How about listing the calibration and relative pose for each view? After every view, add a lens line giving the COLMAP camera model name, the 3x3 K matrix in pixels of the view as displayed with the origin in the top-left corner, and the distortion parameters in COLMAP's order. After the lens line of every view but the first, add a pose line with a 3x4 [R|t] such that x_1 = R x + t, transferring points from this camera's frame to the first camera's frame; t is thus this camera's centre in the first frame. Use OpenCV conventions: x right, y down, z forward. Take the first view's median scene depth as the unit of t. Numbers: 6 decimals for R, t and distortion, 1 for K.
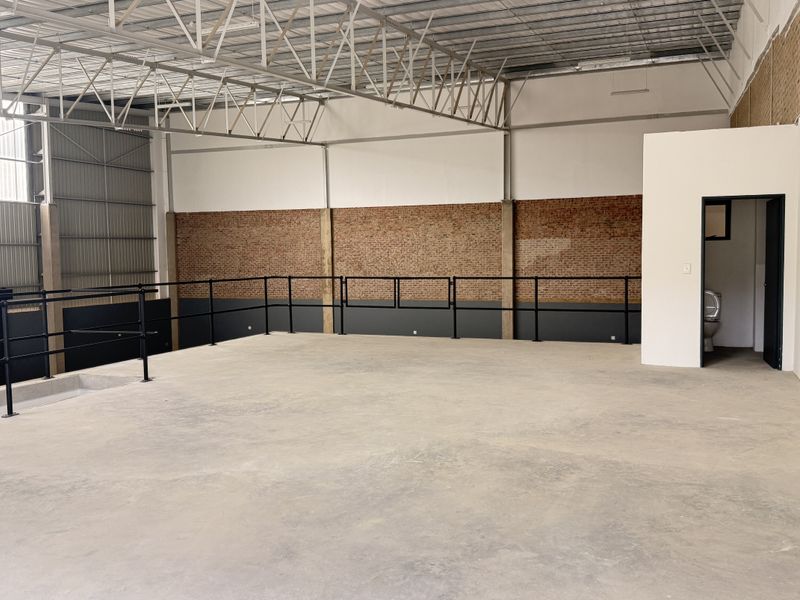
lens RADIAL K [[738.2, 0, 400.0], [0, 738.2, 300.0], [0, 0, 1]] dist [0.014133, -0.020023]
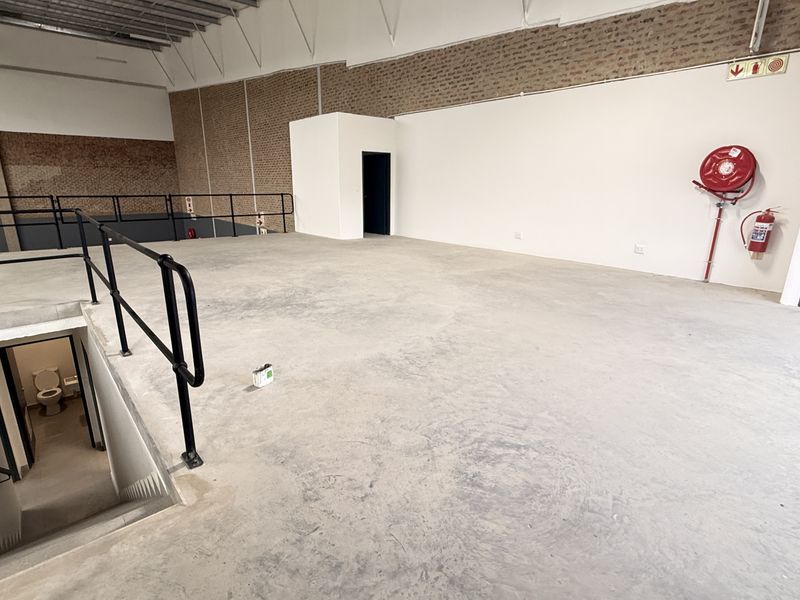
lens RADIAL K [[425.3, 0, 400.0], [0, 425.3, 300.0], [0, 0, 1]] dist [-0.001243, 0.001073]
pose [[0.479361, -0.219654, 0.849685, -0.661229], [0.040281, 0.972659, 0.228719, -0.008212], [-0.876693, -0.075413, 0.475103, 0.395198]]
